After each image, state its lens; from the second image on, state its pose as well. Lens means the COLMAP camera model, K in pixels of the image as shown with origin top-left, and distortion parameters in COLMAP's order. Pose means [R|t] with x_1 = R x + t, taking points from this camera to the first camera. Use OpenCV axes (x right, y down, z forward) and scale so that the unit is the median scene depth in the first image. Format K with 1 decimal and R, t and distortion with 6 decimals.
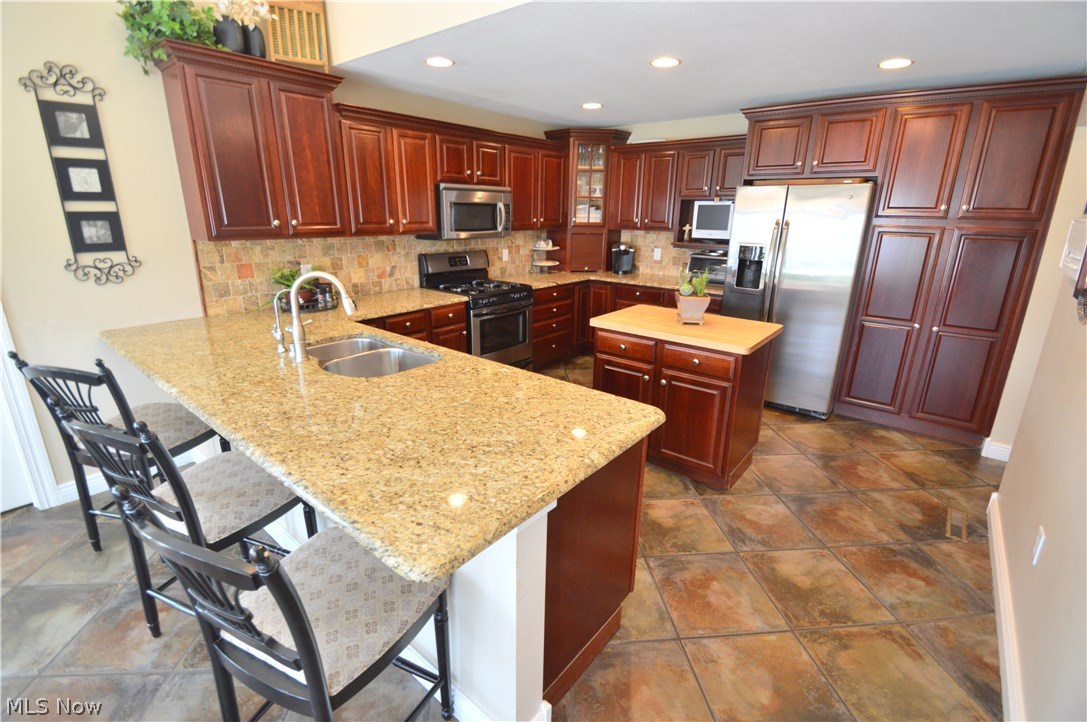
lens RADIAL K [[483.1, 0, 539.2], [0, 483.1, 354.1], [0, 0, 1]] dist [0.015064, -0.016820]
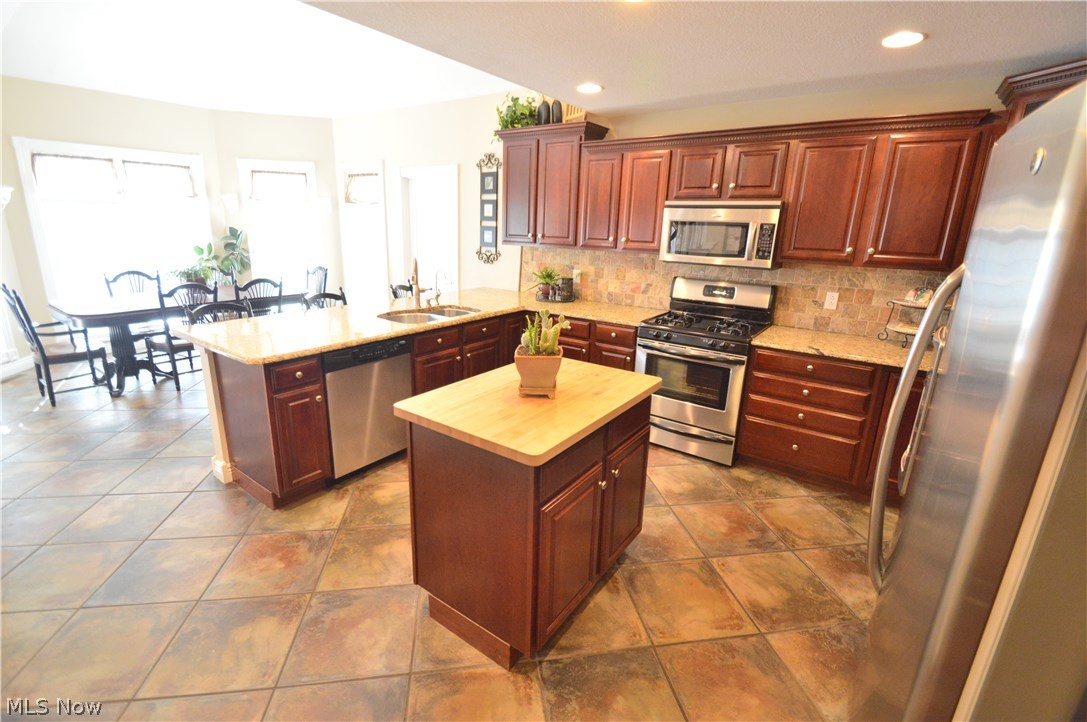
lens RADIAL K [[483.1, 0, 539.2], [0, 483.1, 354.1], [0, 0, 1]] dist [0.015064, -0.016820]
pose [[0.066413, 0.252104, -0.965418, 0.754255], [-0.309882, 0.924921, 0.220212, -0.210430], [0.948453, 0.284541, 0.139550, 0.722249]]
